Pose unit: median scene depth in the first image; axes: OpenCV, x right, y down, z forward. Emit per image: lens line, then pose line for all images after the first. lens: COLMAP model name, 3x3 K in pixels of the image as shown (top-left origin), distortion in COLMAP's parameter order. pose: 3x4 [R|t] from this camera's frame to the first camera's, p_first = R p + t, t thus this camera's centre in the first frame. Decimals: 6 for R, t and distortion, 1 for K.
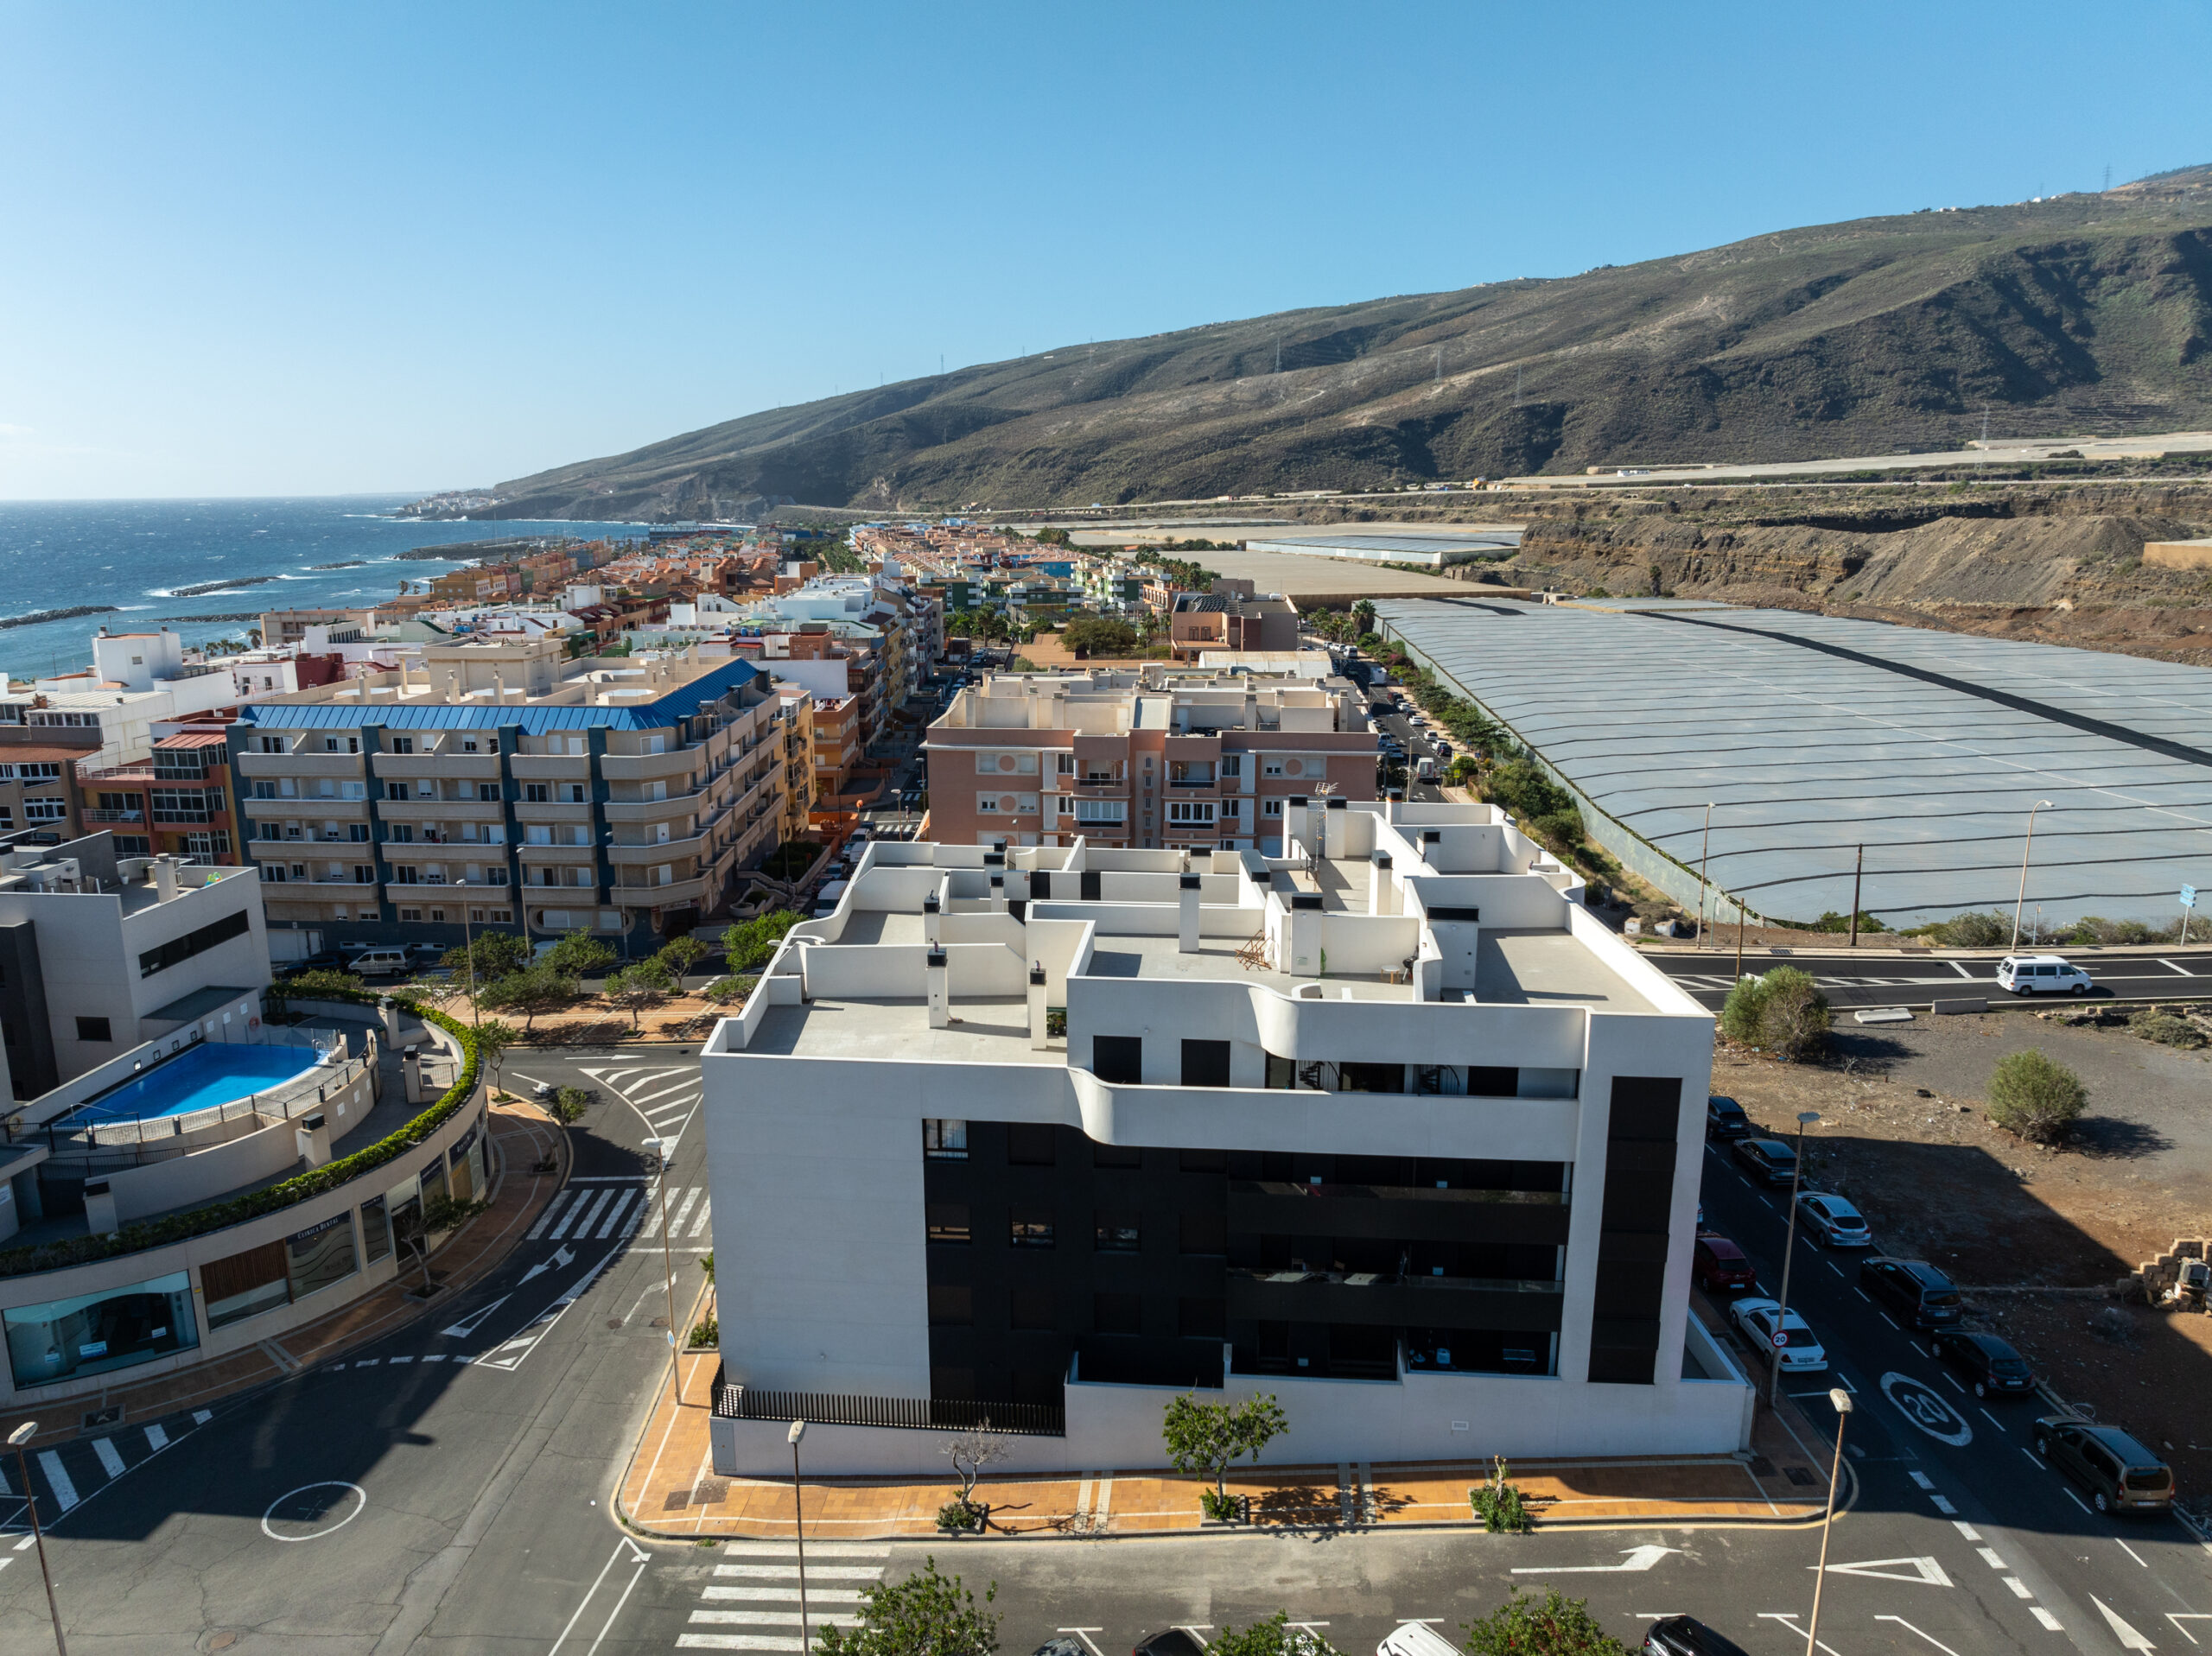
lens RADIAL K [[1562.2, 0, 1106.7], [0, 1562.2, 833.7], [0, 0, 1]] dist [-0.066461, 0.041440]
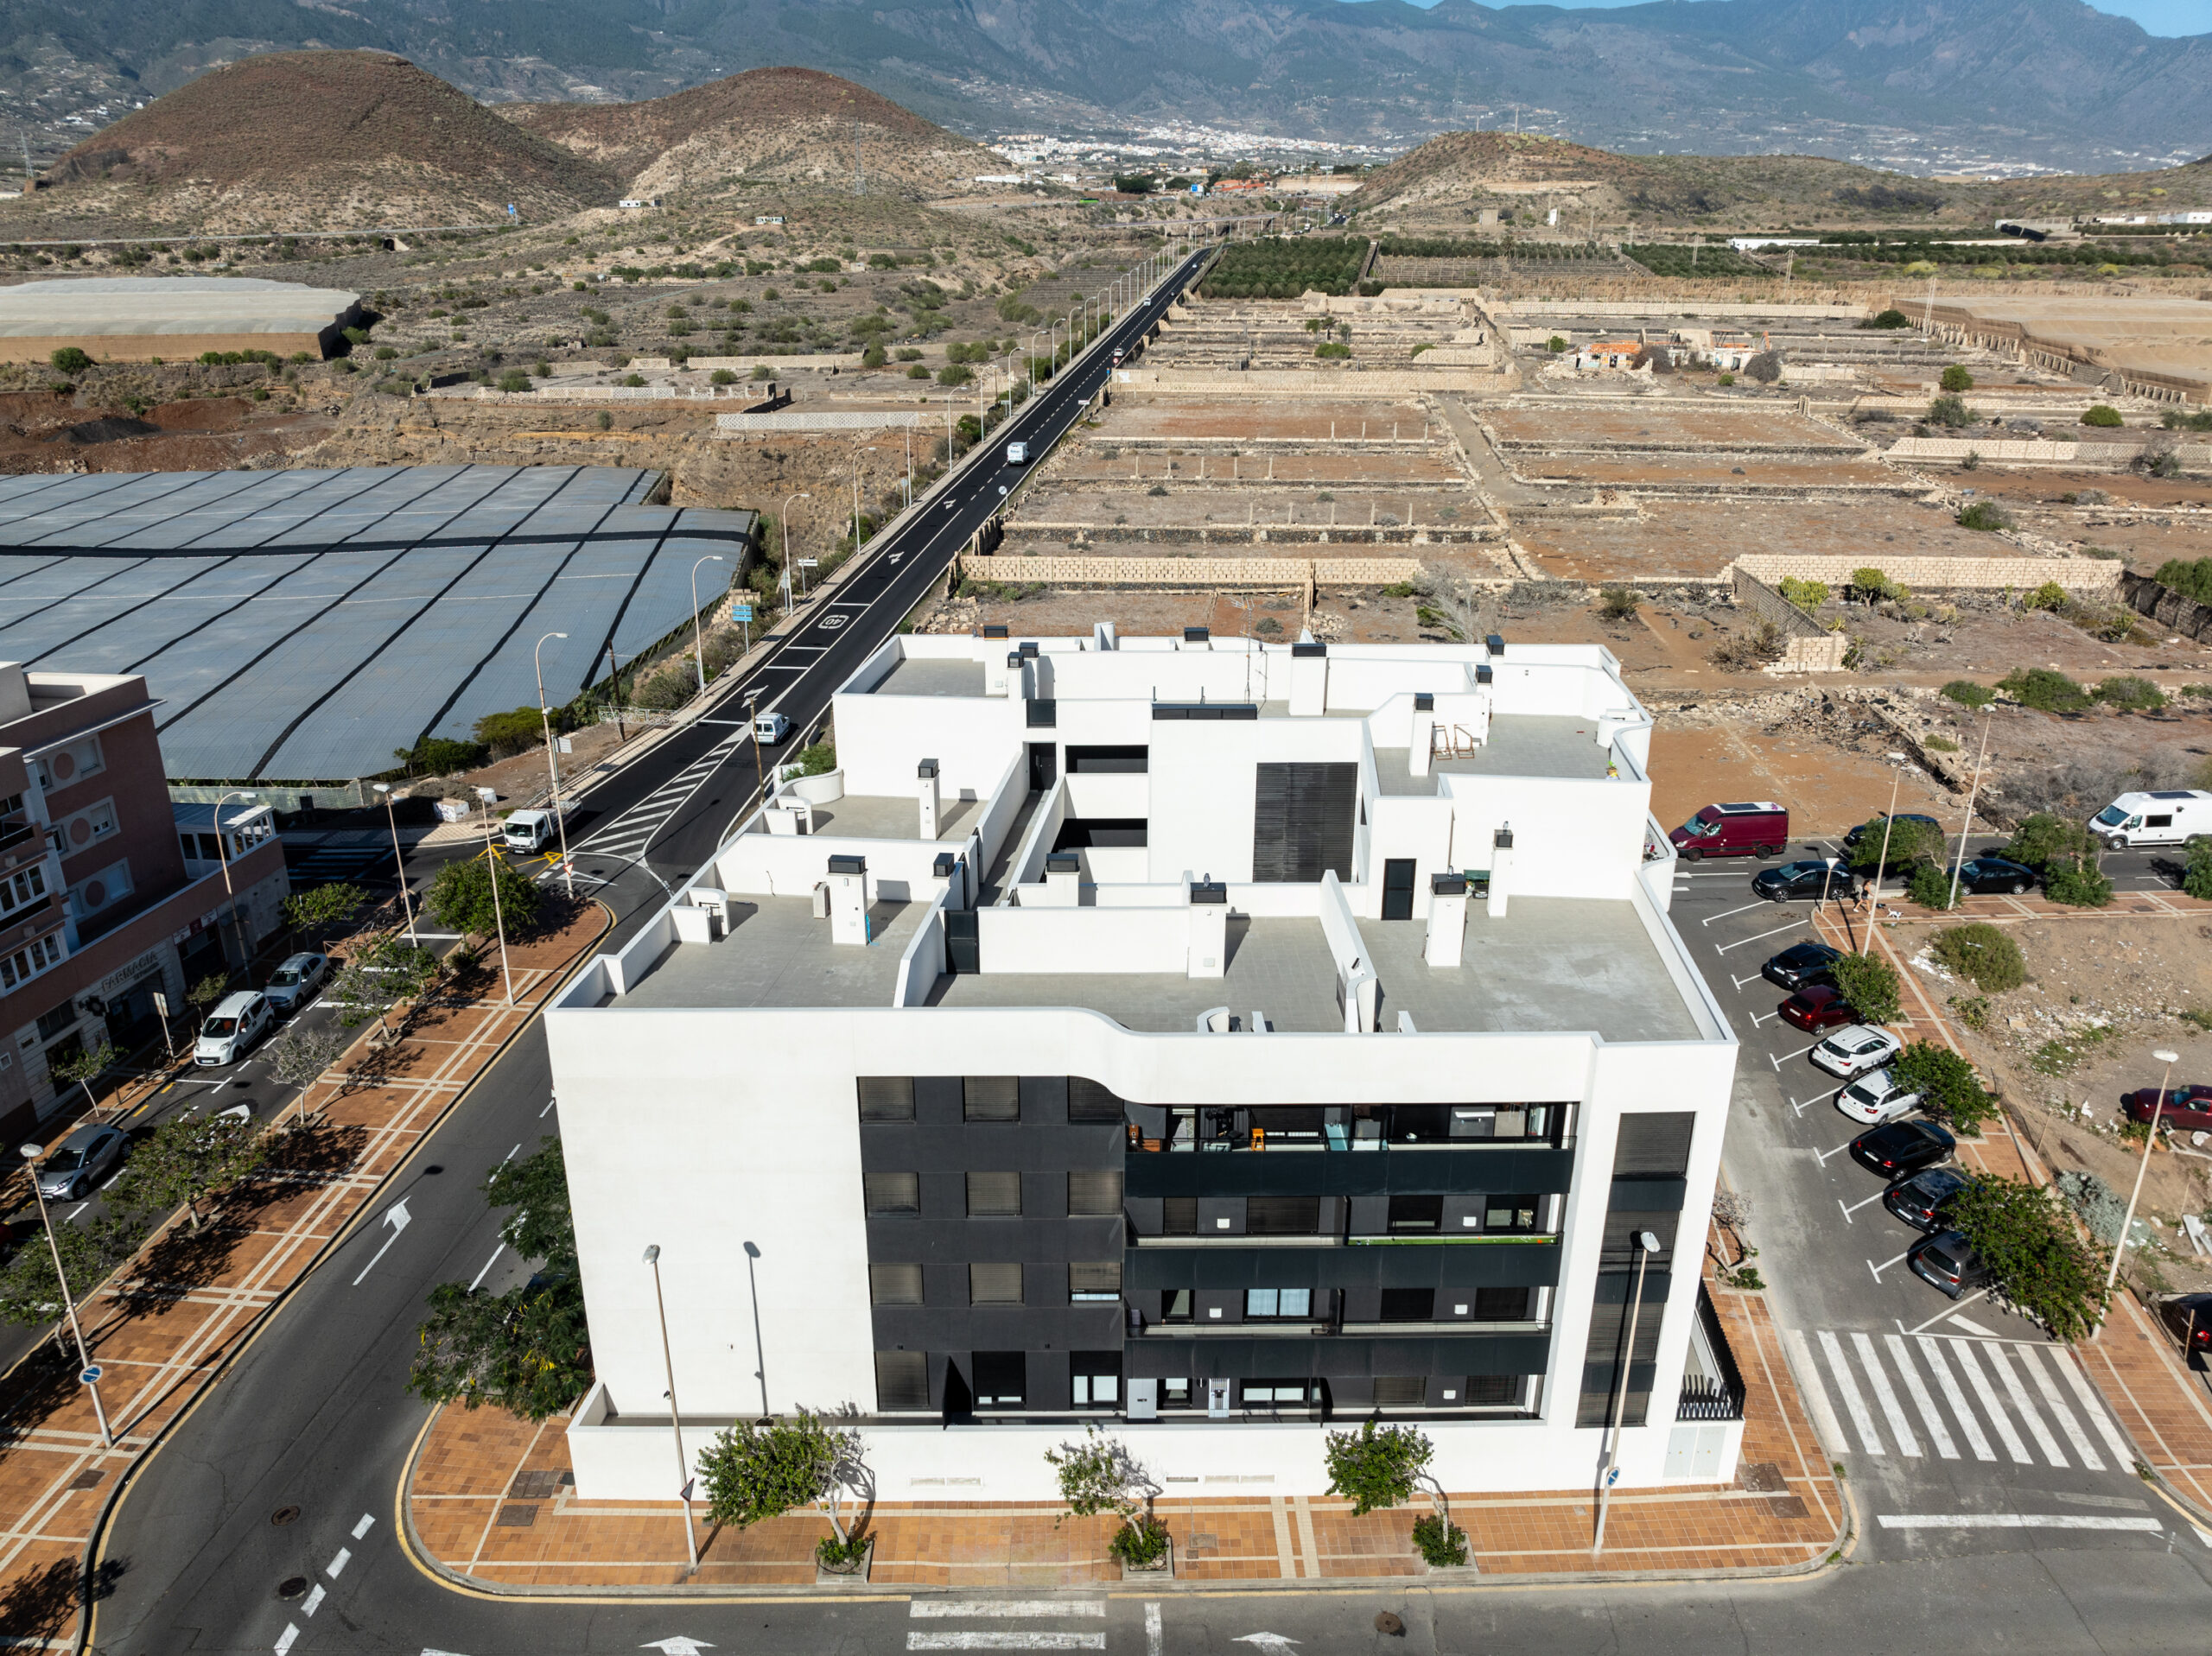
lens RADIAL K [[1559.1, 0, 1106.0], [0, 1559.1, 828.0], [0, 0, 1]] dist [-0.053733, 0.022548]
pose [[0.022054, -0.343437, 0.938917, -0.517450], [0.219511, 0.917892, 0.330590, -0.152173], [-0.975361, 0.198812, 0.095631, 0.653644]]
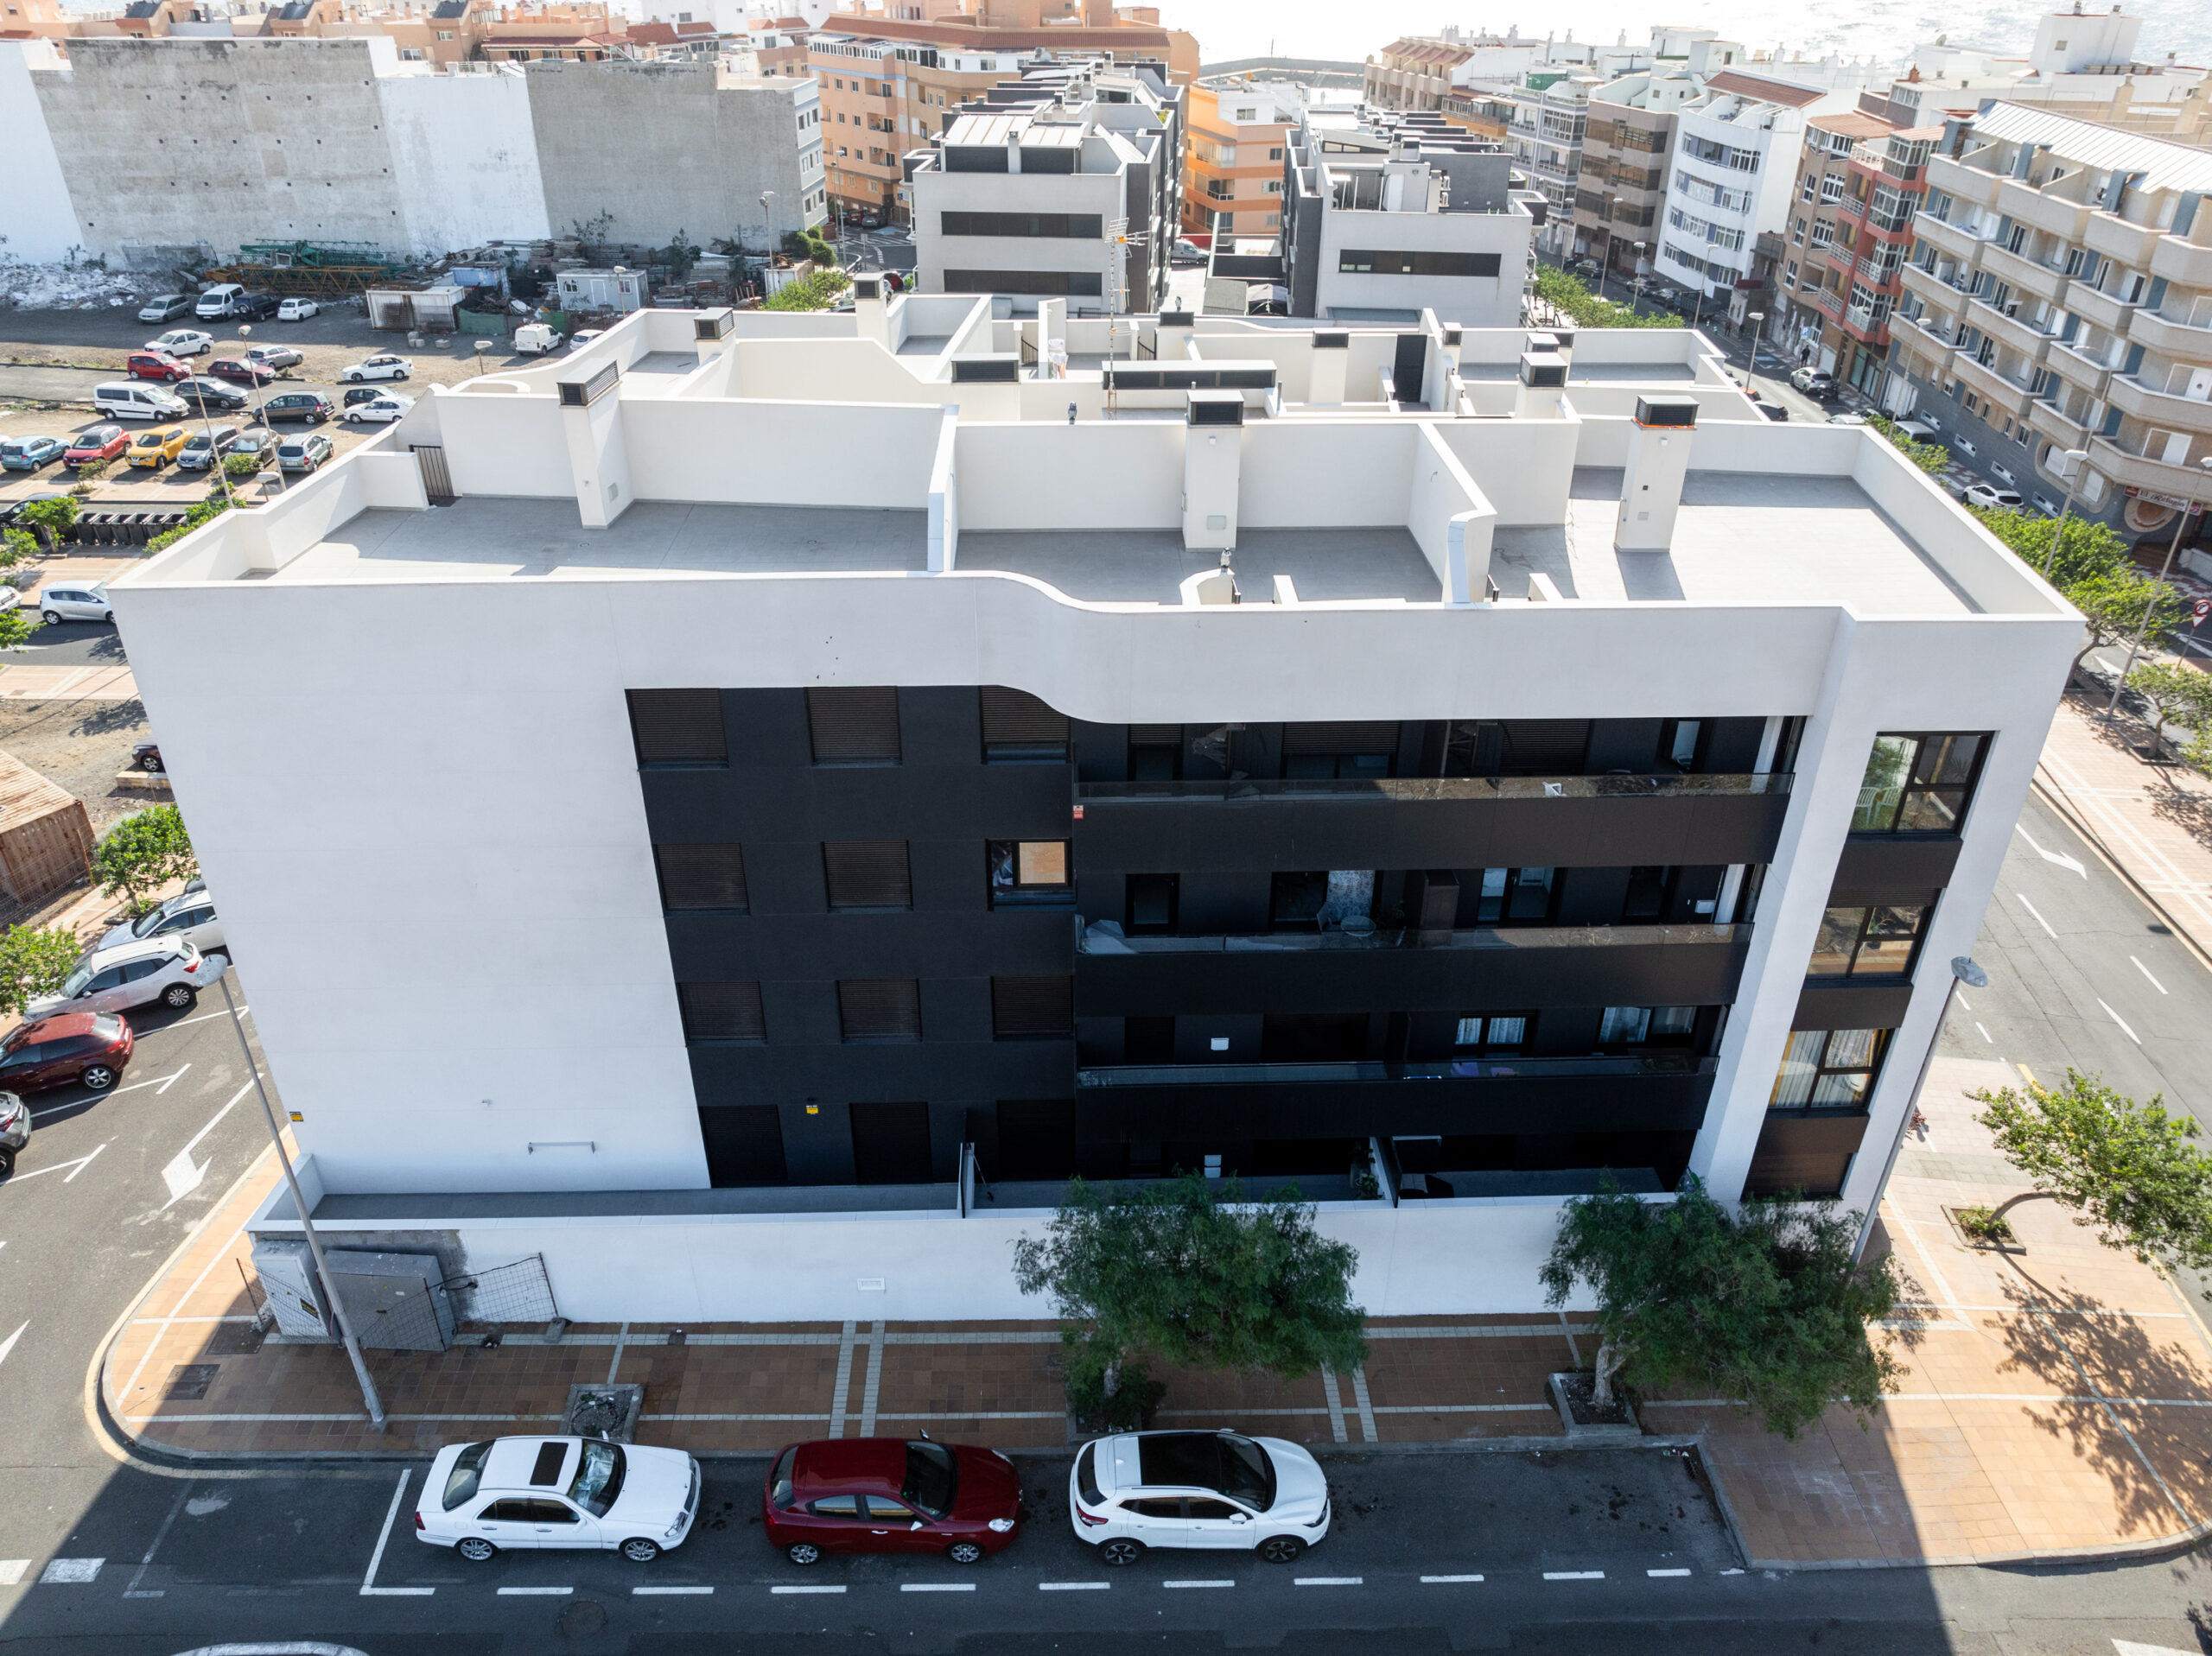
lens RADIAL K [[1562.2, 0, 1106.7], [0, 1562.2, 833.7], [0, 0, 1]] dist [-0.066461, 0.041440]
pose [[0.000695, 0.519961, -0.854190, 0.431686], [-0.224797, 0.832409, 0.506520, -0.077392], [0.974405, 0.191667, 0.117465, 0.625428]]
